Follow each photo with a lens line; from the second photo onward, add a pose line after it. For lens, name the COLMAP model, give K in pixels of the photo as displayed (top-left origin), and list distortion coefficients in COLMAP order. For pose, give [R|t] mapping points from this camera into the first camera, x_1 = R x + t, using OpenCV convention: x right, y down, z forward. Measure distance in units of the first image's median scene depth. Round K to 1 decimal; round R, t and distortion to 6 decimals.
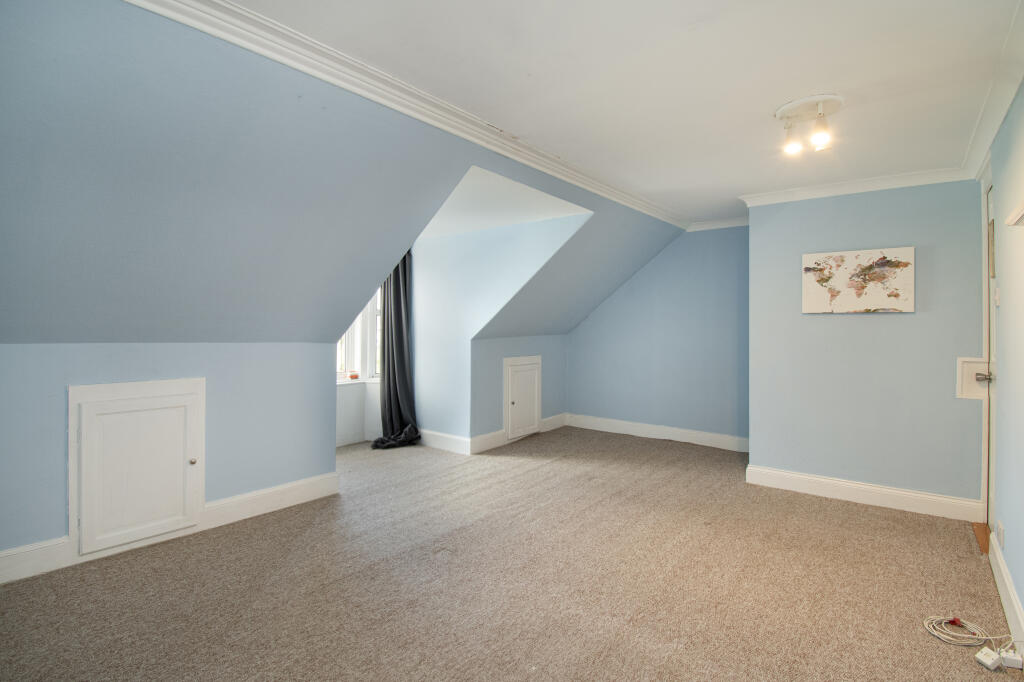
lens RADIAL K [[472.6, 0, 536.1], [0, 472.6, 343.9], [0, 0, 1]] dist [0.000135, -0.016387]
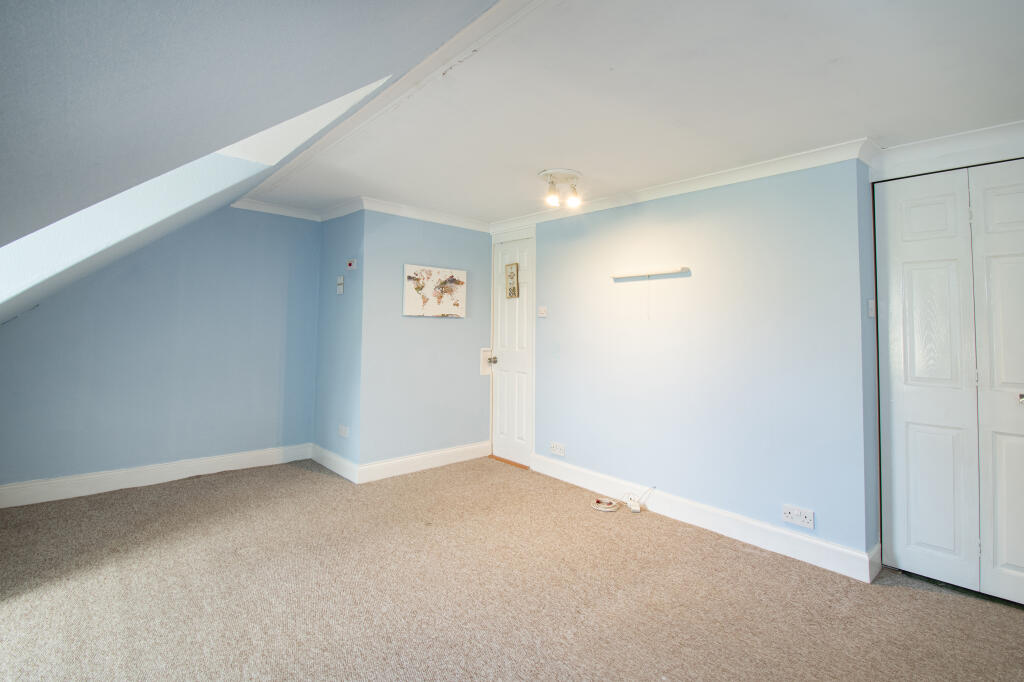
lens RADIAL K [[473.0, 0, 510.0], [0, 473.0, 311.0], [0, 0, 1]] dist [-0.001521, -0.001254]
pose [[0.216822, 0.035684, 0.975559, -0.529513], [0.021562, 0.998913, -0.041330, -0.023749], [-0.975973, 0.029996, 0.215817, 0.534148]]
